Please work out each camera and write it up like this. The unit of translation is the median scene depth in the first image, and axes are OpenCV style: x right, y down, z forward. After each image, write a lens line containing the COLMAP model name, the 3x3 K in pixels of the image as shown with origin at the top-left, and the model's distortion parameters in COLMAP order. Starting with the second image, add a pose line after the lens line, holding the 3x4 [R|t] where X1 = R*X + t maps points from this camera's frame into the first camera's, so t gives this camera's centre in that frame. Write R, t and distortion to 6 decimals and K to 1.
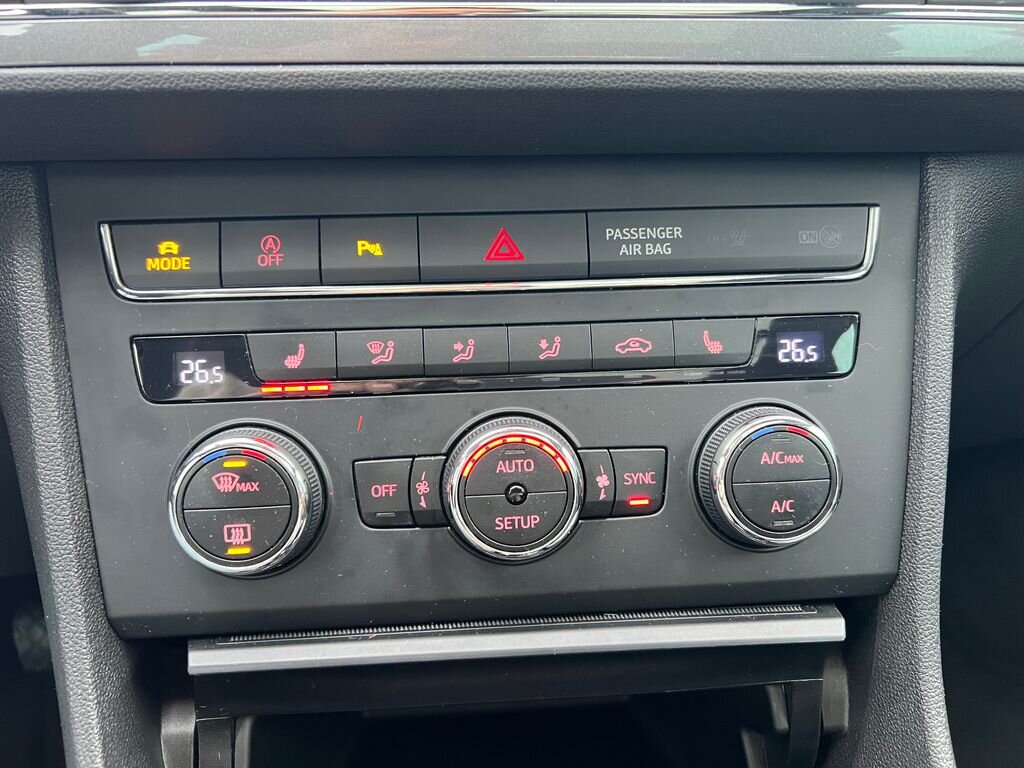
lens RADIAL K [[782.2, 0, 517.4], [0, 782.2, 382.5], [0, 0, 1]] dist [0.034462, -0.048614]
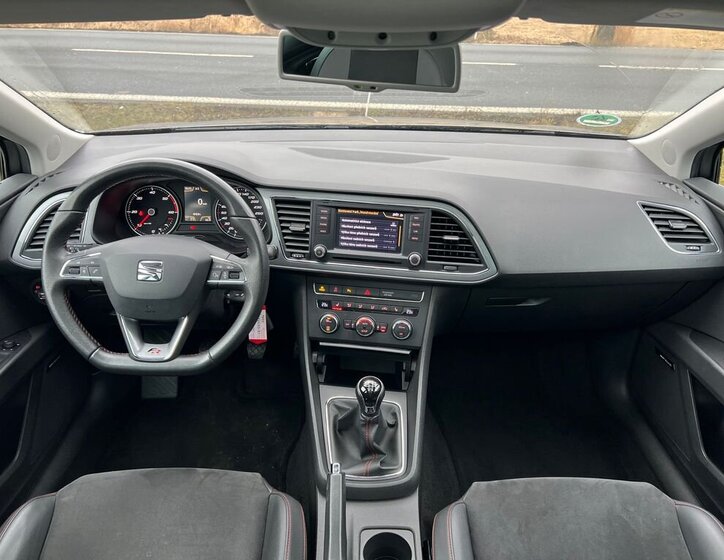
lens RADIAL K [[569.1, 0, 365.9], [0, 569.1, 278.3], [0, 0, 1]] dist [0.044108, -0.061989]
pose [[0.979008, 0.119720, -0.164956, 0.806771], [-0.108211, 0.991133, 0.077107, -0.703214], [0.172724, -0.057639, 0.983282, -4.085113]]
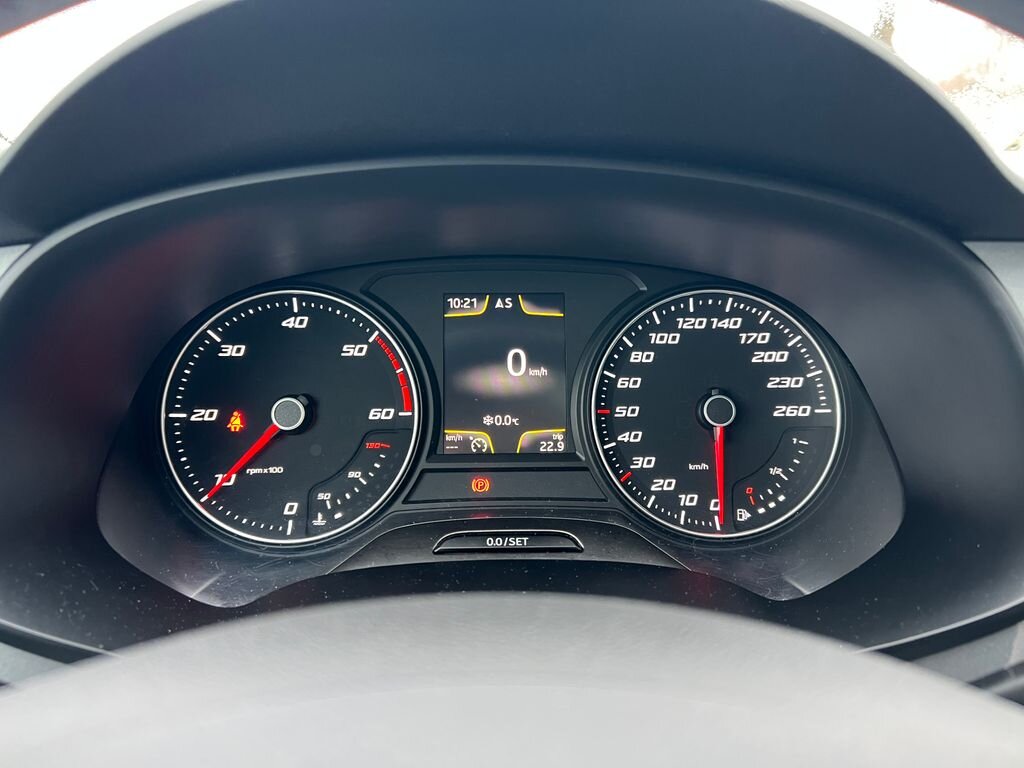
lens RADIAL K [[782.2, 0, 510.8], [0, 782.2, 386.9], [0, 0, 1]] dist [0.034462, -0.048614]
pose [[0.977952, 0.069707, -0.196854, -1.461653], [-0.091790, 0.990188, -0.105371, -0.617016], [0.187578, 0.121117, 0.974754, -0.428931]]
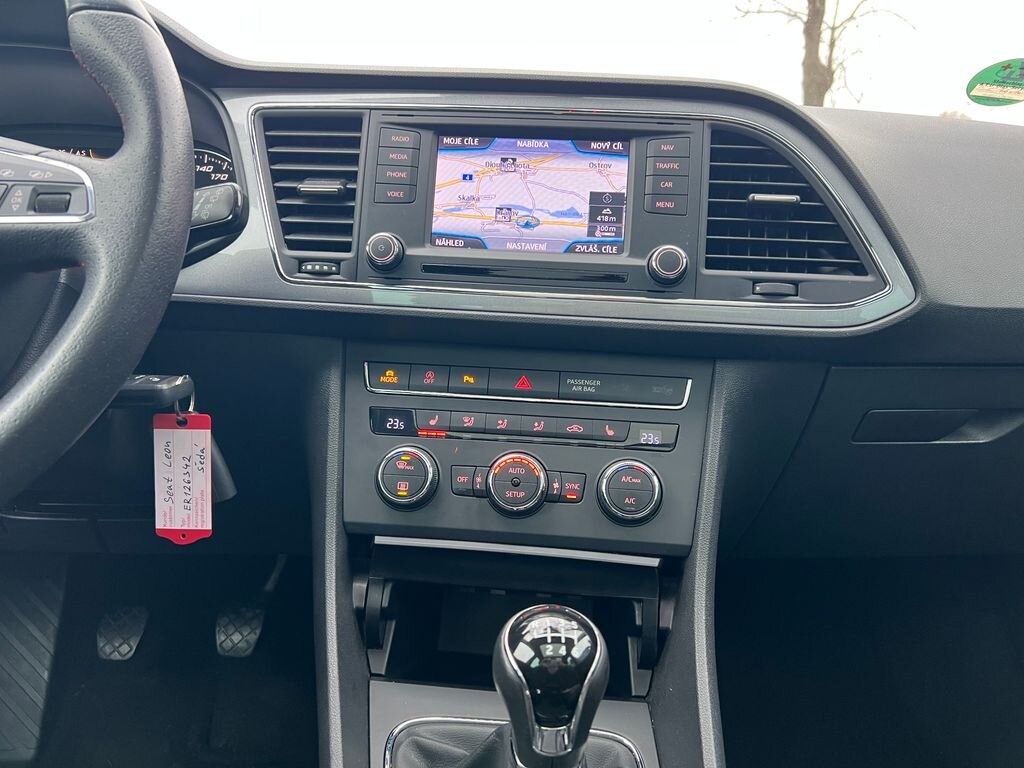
lens RADIAL K [[782.2, 0, 513.0], [0, 782.2, 383.2], [0, 0, 1]] dist [0.034462, -0.048614]
pose [[0.985450, 0.074059, -0.152985, 0.319629], [-0.105373, 0.972435, -0.208005, 0.331487], [0.133363, 0.221099, 0.966090, -1.327210]]
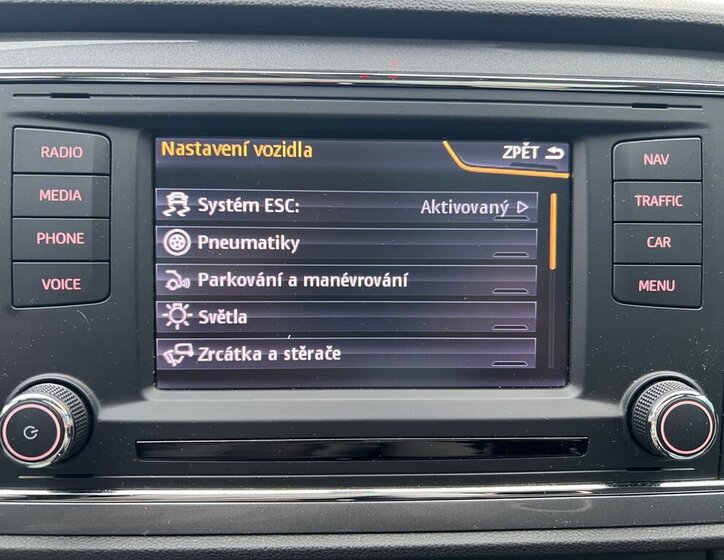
lens RADIAL K [[569.1, 0, 364.1], [0, 569.1, 280.5], [0, 0, 1]] dist [0.044108, -0.061989]
pose [[0.999430, 0.026800, -0.020538, -0.023919], [-0.028764, 0.994348, -0.102202, -0.626065], [0.017683, 0.102734, 0.994552, 0.054878]]
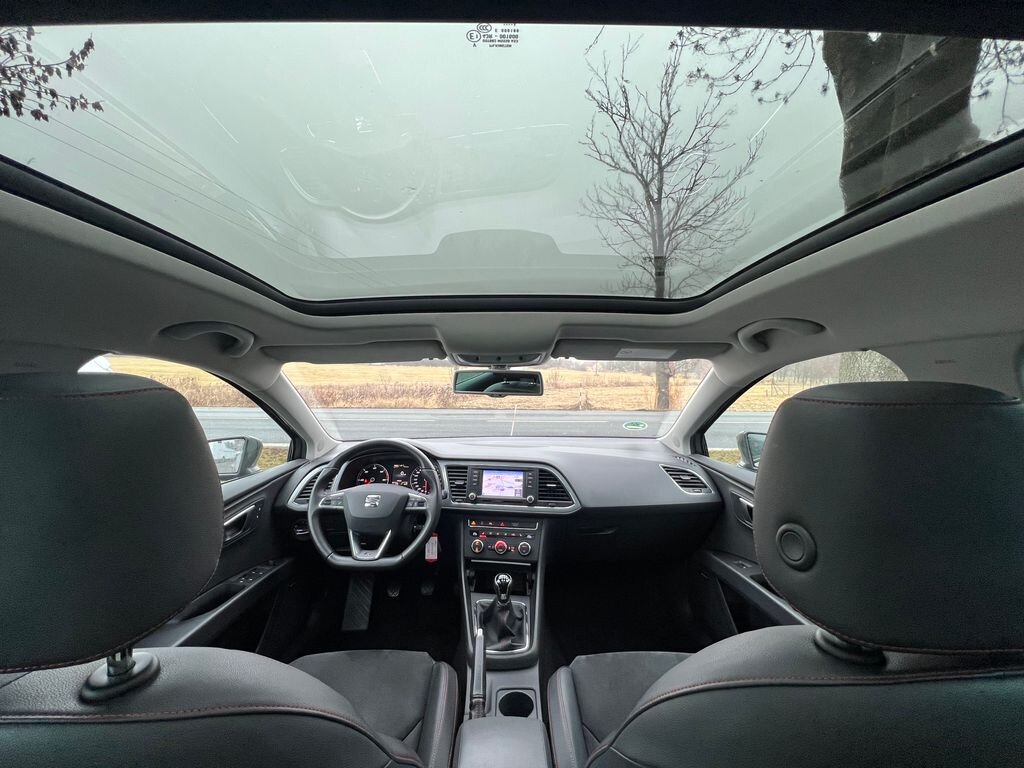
lens RADIAL K [[412.3, 0, 513.1], [0, 412.3, 372.8], [0, 0, 1]] dist [-0.014464, -0.000133]
pose [[0.981226, 0.006779, -0.192742, 1.270822], [-0.085608, 0.910839, -0.403787, 0.217583], [0.172819, 0.412706, 0.894319, -5.199890]]
